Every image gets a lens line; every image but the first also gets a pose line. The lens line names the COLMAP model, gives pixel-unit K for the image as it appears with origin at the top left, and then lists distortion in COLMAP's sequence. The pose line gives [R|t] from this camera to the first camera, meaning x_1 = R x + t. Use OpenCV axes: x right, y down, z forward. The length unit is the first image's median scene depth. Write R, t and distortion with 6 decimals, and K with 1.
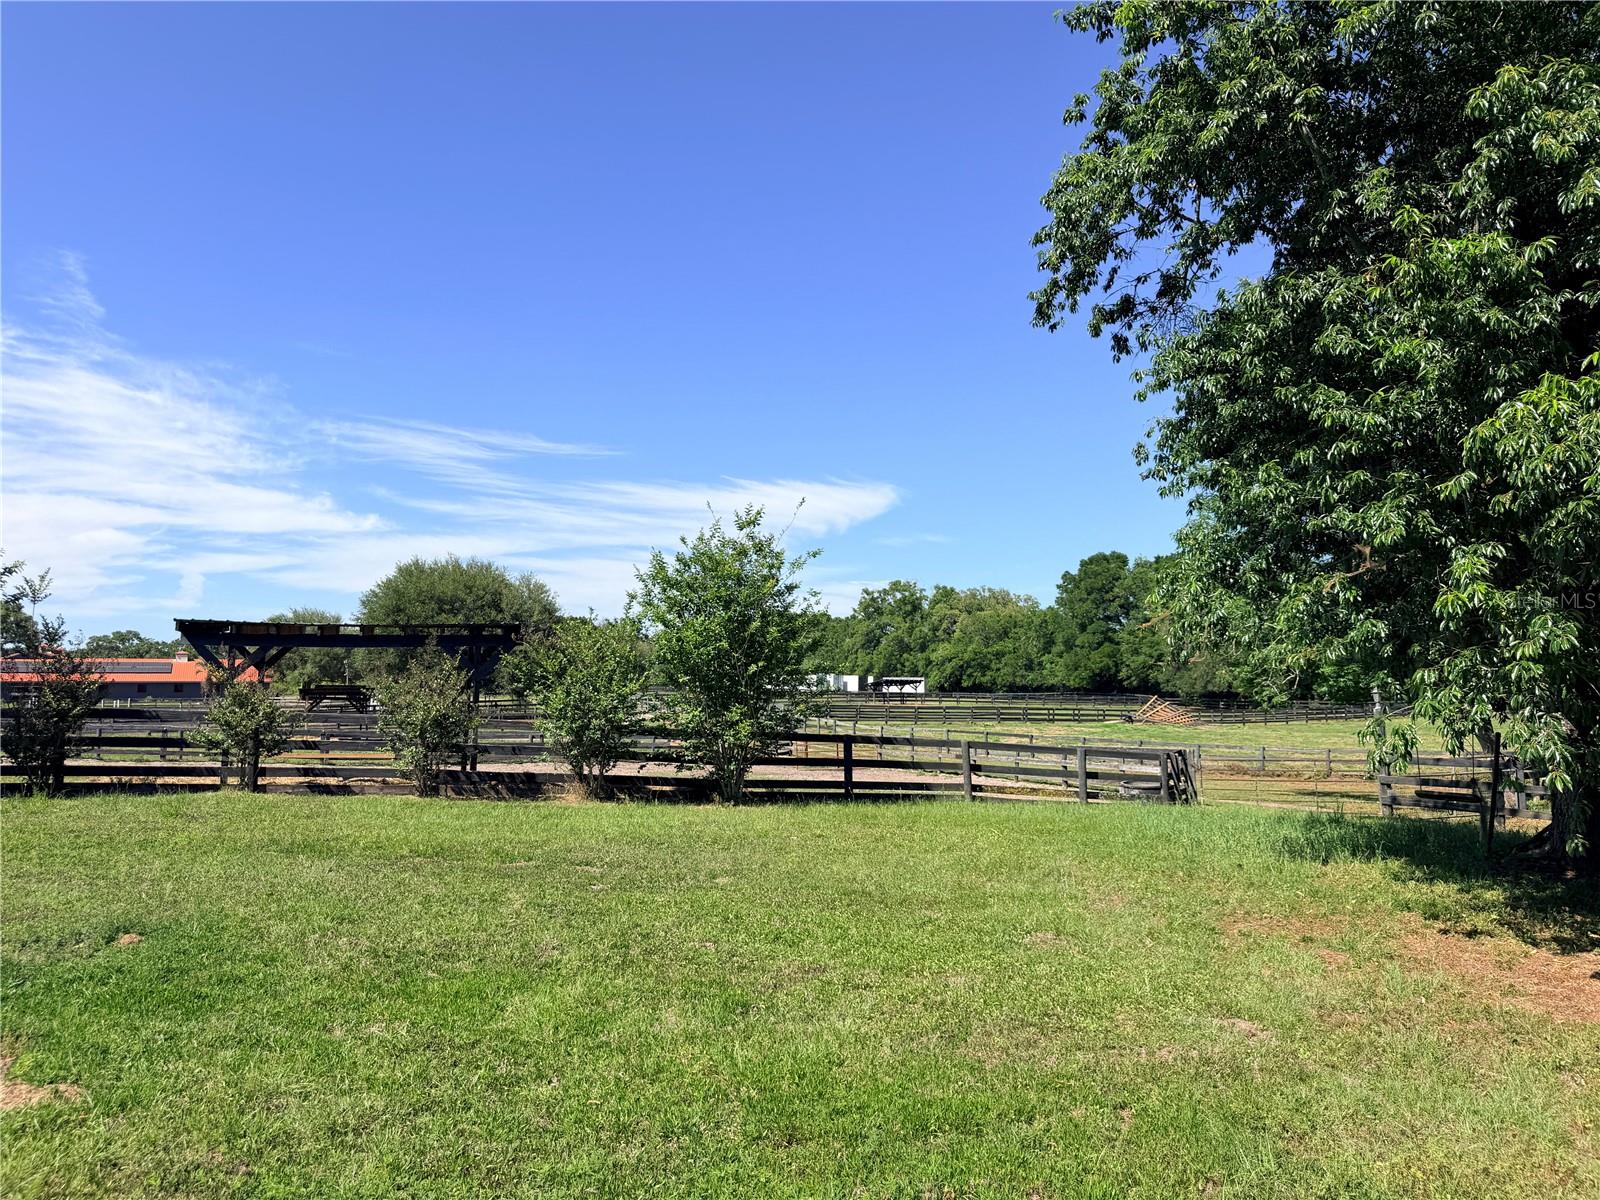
lens RADIAL K [[1099.2, 0, 794.4], [0, 1099.2, 590.3], [0, 0, 1]] dist [0.032283, -0.059281]
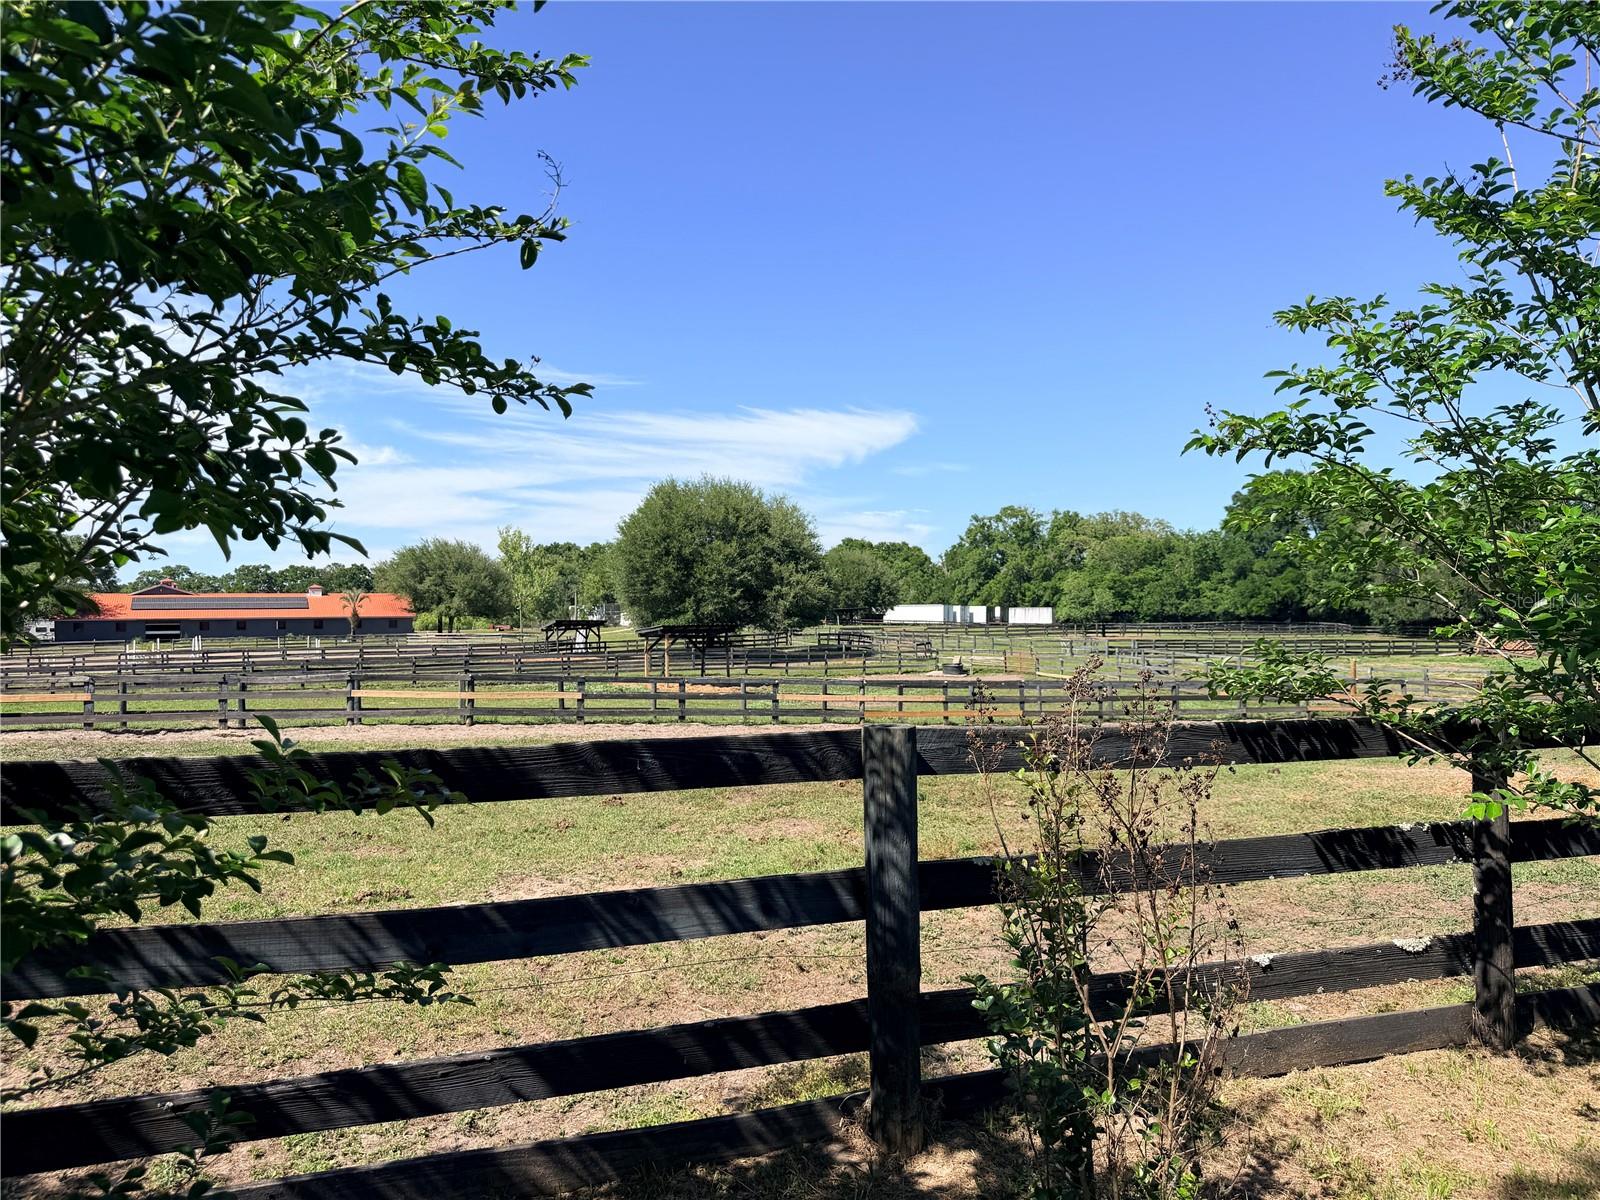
lens RADIAL K [[1099.2, 0, 797.7], [0, 1099.2, 587.0], [0, 0, 1]] dist [0.032283, -0.059281]
pose [[0.999959, -0.008572, -0.002771, -1.125135], [0.008722, 0.998183, 0.059628, 0.033261], [0.002255, -0.059650, 0.998217, 0.510469]]
